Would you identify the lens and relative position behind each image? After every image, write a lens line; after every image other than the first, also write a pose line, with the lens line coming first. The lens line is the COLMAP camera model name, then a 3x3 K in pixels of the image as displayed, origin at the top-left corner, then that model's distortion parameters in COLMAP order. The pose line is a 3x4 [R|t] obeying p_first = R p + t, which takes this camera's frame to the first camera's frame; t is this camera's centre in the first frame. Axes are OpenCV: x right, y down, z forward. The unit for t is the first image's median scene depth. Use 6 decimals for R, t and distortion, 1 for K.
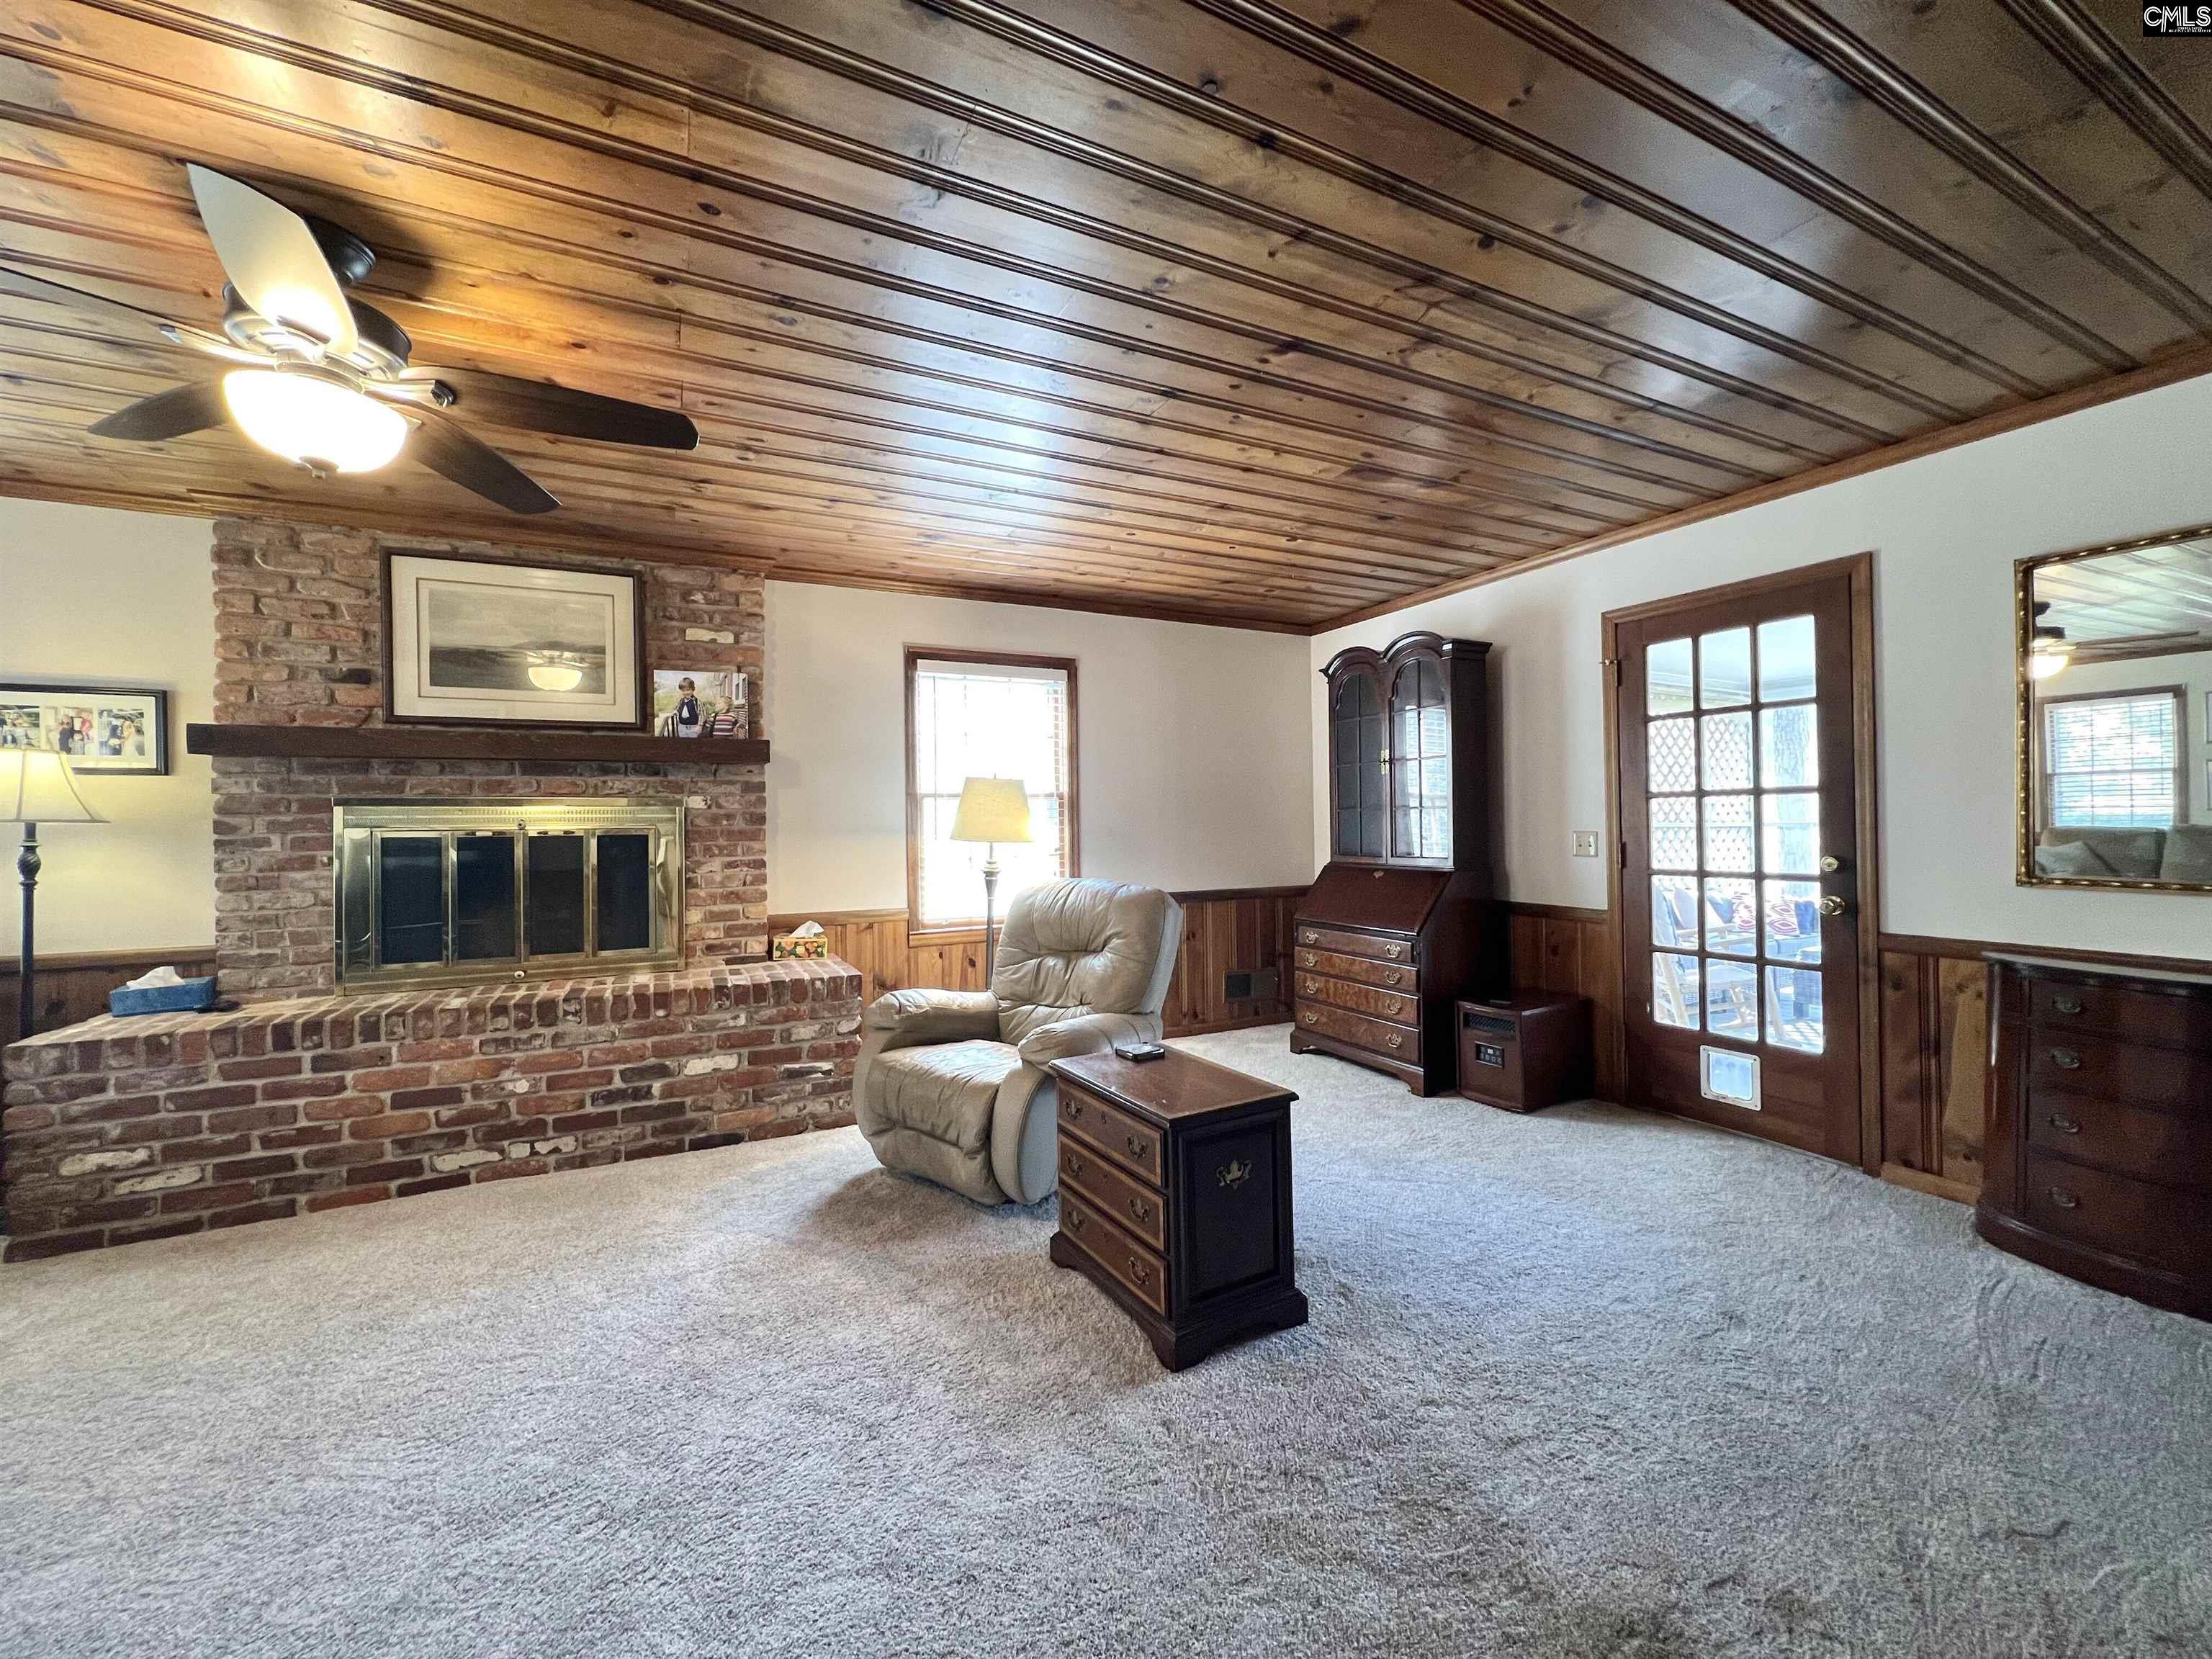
lens RADIAL K [[911.4, 0, 1098.7], [0, 911.4, 828.1], [0, 0, 1]] dist [-0.000929, -0.000082]
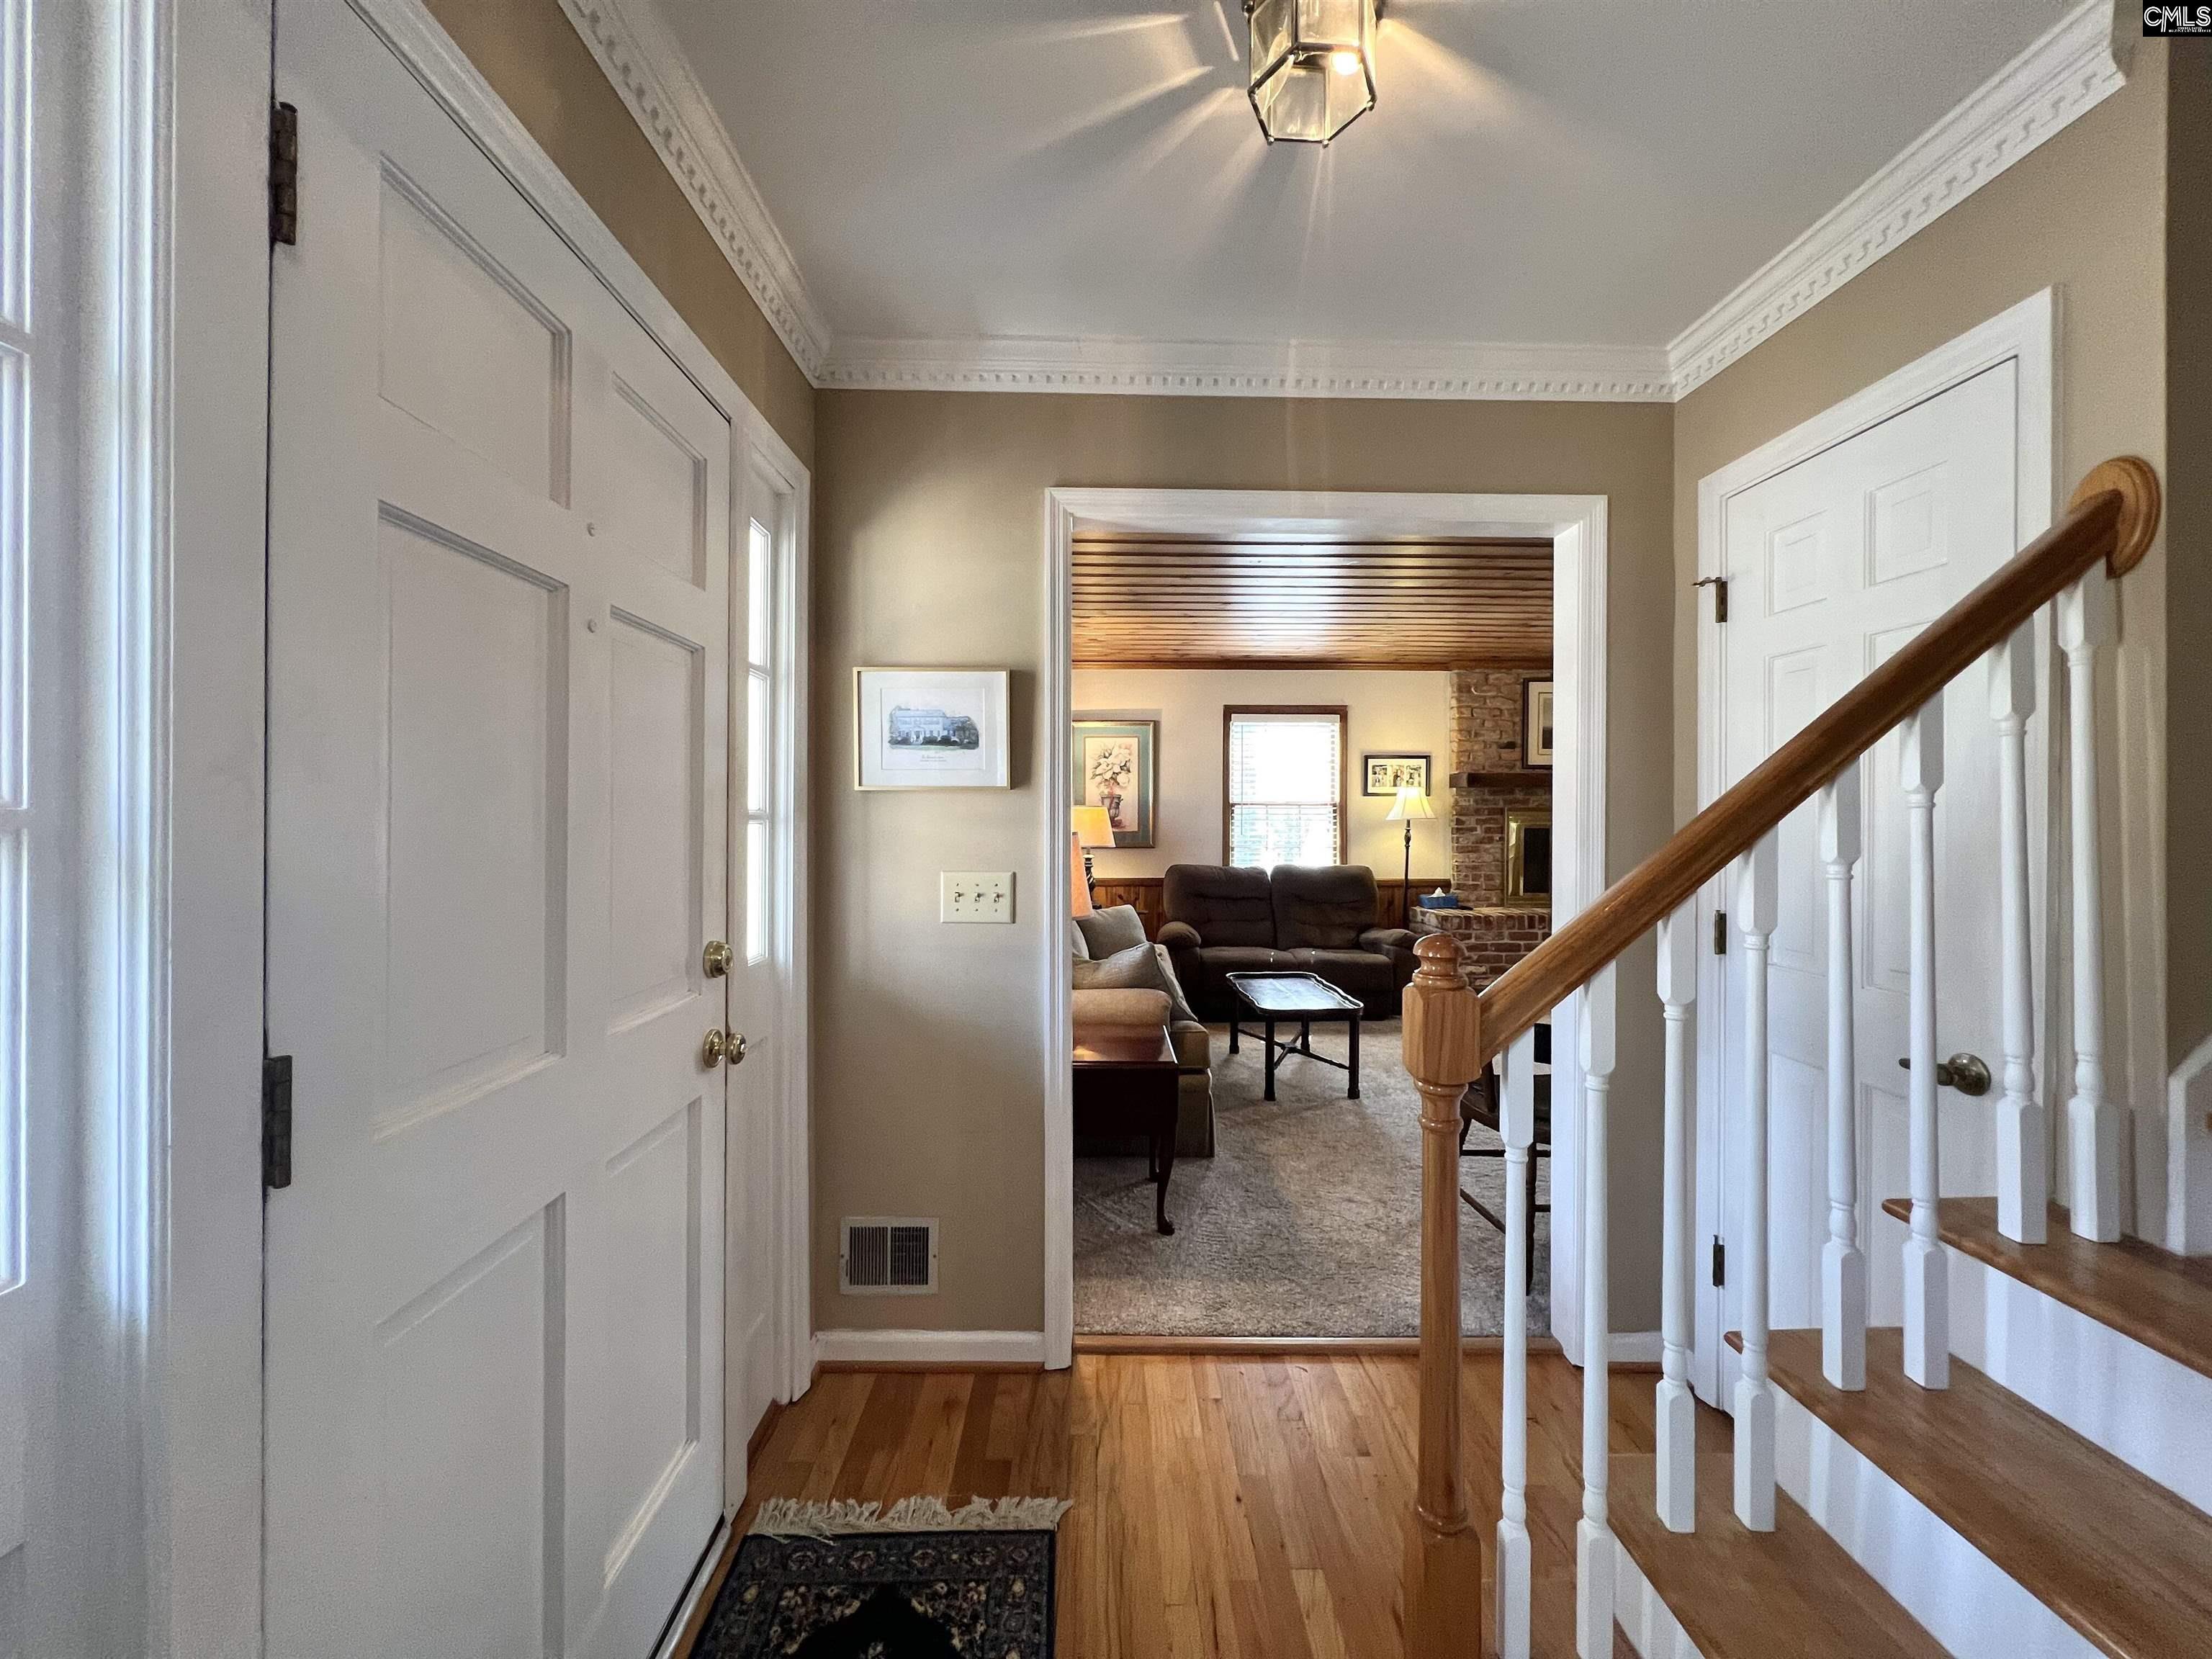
lens RADIAL K [[882.8, 0, 1108.6], [0, 882.8, 821.7], [0, 0, 1]] dist [-0.000707, -0.000011]
pose [[0.895480, 0.017119, -0.444772, -0.770940], [-0.015007, 0.999853, 0.008269, -0.005148], [0.444848, -0.000730, 0.895606, -1.128168]]
